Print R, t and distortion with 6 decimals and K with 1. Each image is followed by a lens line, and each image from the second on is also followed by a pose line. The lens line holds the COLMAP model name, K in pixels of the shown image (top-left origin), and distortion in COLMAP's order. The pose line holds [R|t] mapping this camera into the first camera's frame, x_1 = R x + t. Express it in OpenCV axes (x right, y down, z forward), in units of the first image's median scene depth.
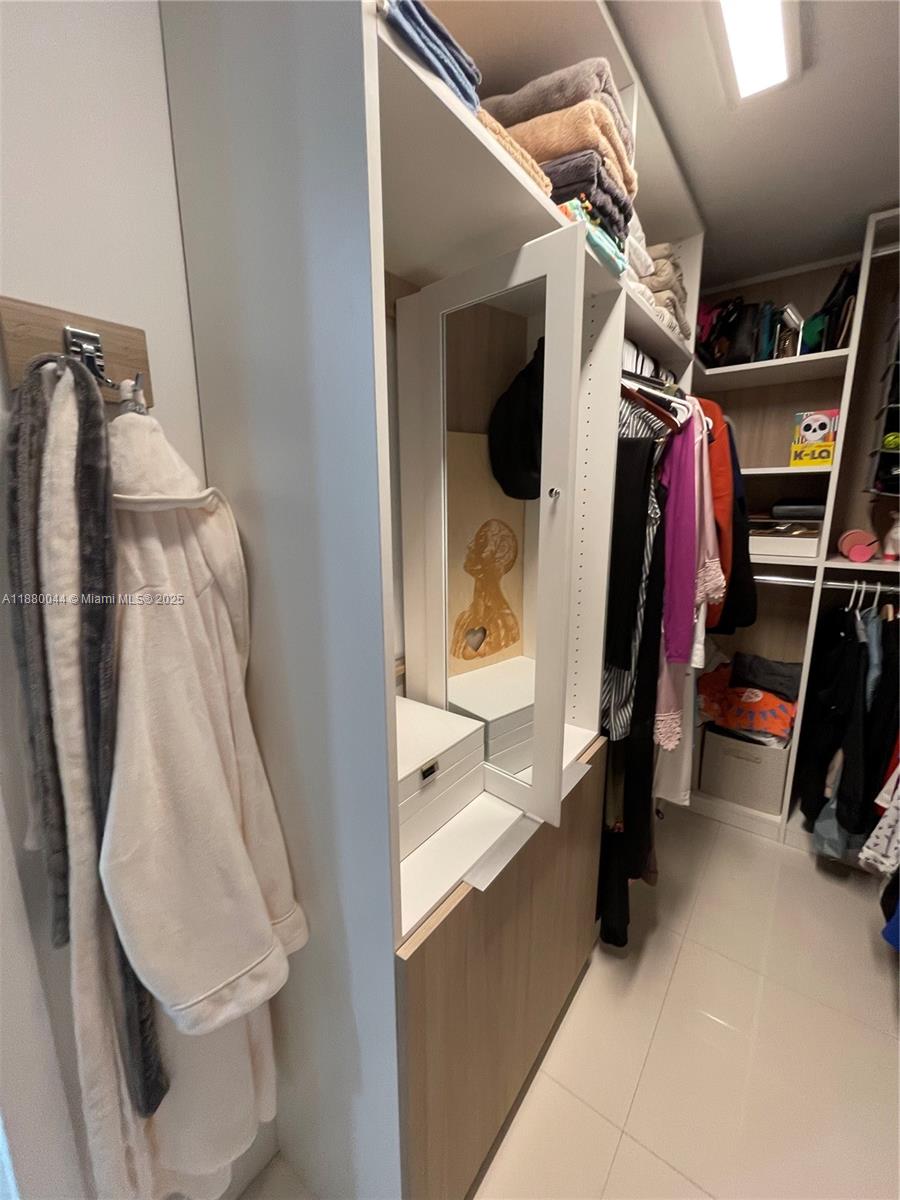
lens RADIAL K [[488.1, 0, 453.9], [0, 488.1, 590.7], [0, 0, 1]] dist [-0.007059, 0.002946]
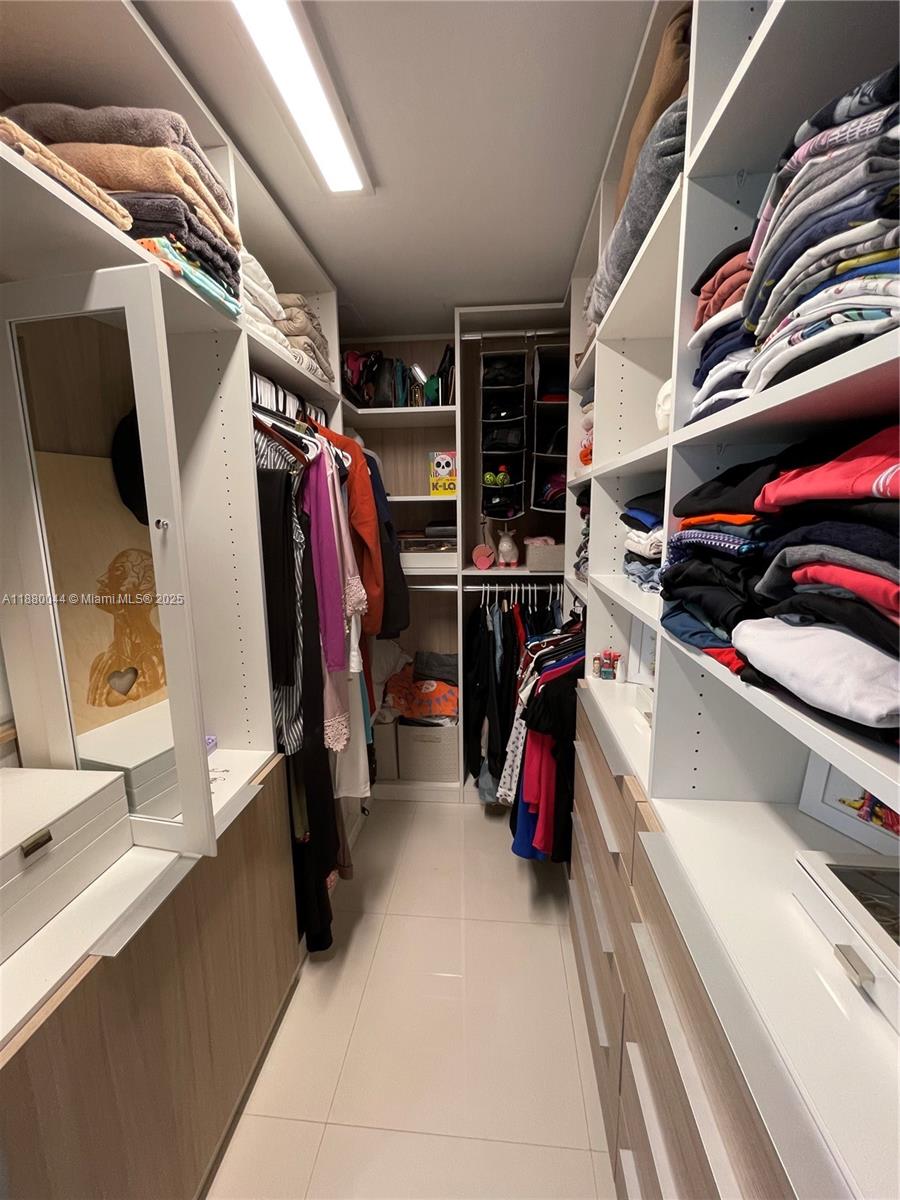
lens RADIAL K [[488.1, 0, 449.4], [0, 488.1, 593.0], [0, 0, 1]] dist [-0.007059, 0.002946]
pose [[0.852933, -0.084598, 0.515120, 0.108817], [0.102647, 0.994696, -0.006604, 0.004188], [-0.511829, 0.058508, 0.857093, -0.089105]]
